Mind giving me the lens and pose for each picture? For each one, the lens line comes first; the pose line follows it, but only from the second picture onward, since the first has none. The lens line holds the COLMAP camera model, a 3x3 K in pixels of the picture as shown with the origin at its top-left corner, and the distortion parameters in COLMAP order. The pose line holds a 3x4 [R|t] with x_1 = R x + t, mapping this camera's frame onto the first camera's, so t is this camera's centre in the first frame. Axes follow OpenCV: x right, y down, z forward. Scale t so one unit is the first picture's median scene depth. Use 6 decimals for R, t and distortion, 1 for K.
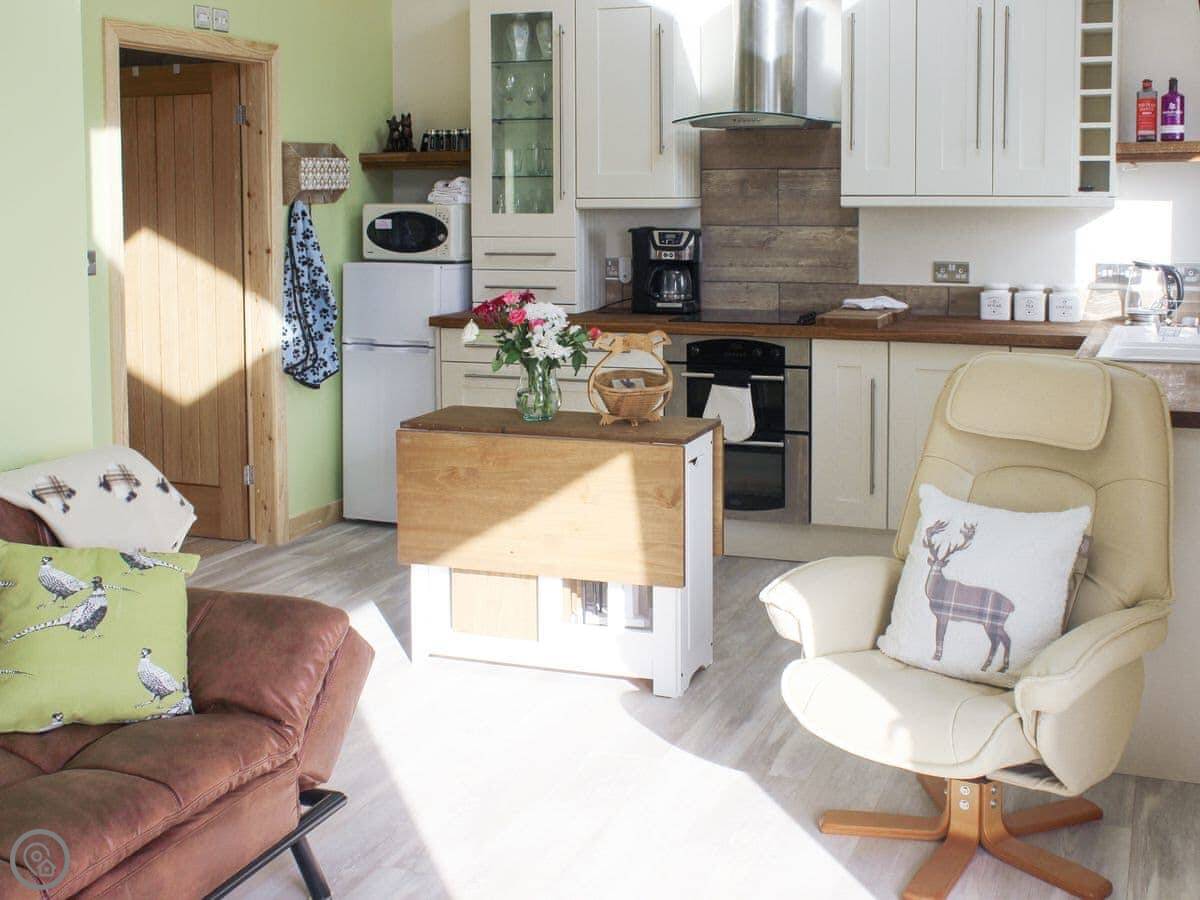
lens RADIAL K [[1417.5, 0, 600.1], [0, 1417.5, 334.5], [0, 0, 1]] dist [-0.004496, 0.045393]
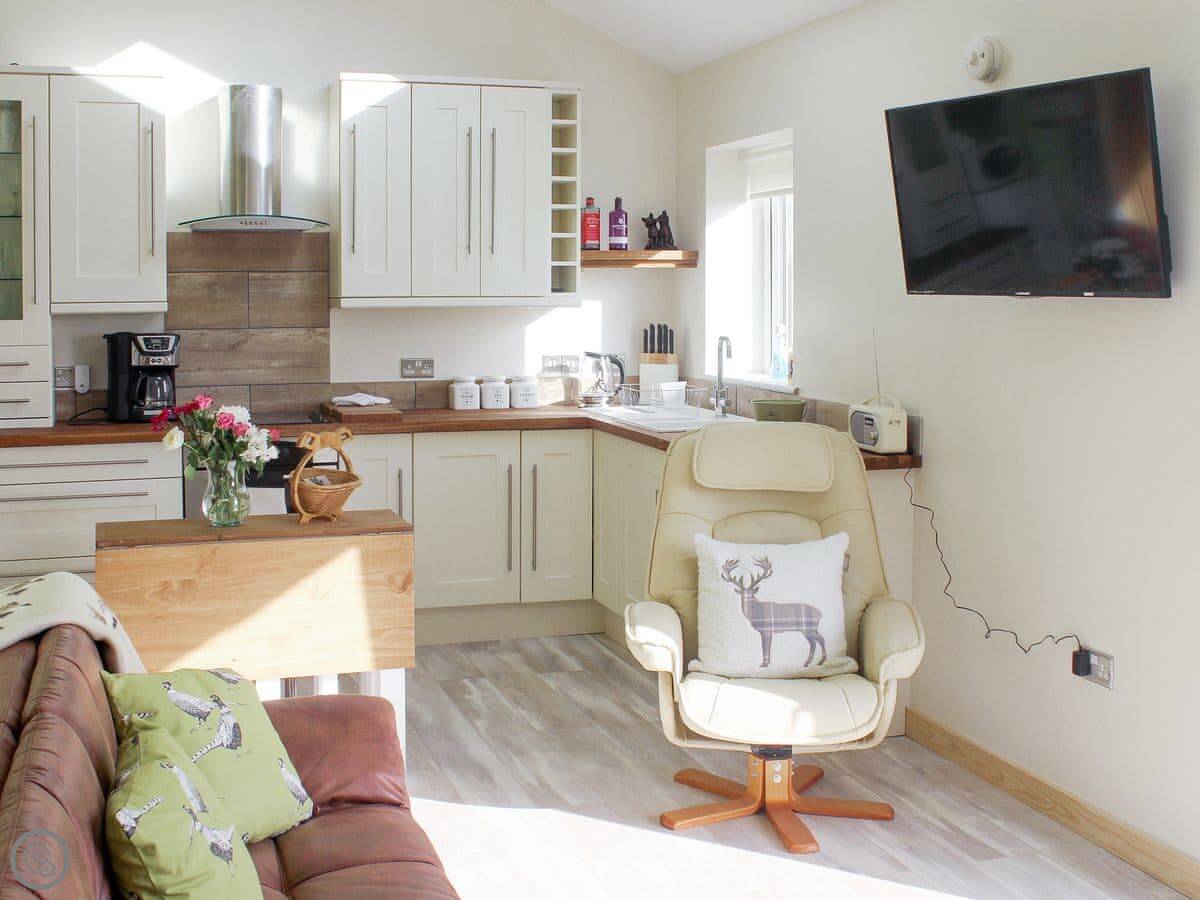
lens RADIAL K [[1463.0, 0, 600.0], [0, 1463.0, 450.0], [0, 0, 1]] dist [-0.089045, 0.032101]
pose [[0.801563, -0.065551, 0.594306, -0.323591], [0.063136, 0.997694, 0.024890, -0.000725], [-0.594568, 0.017572, 0.803854, 0.027067]]
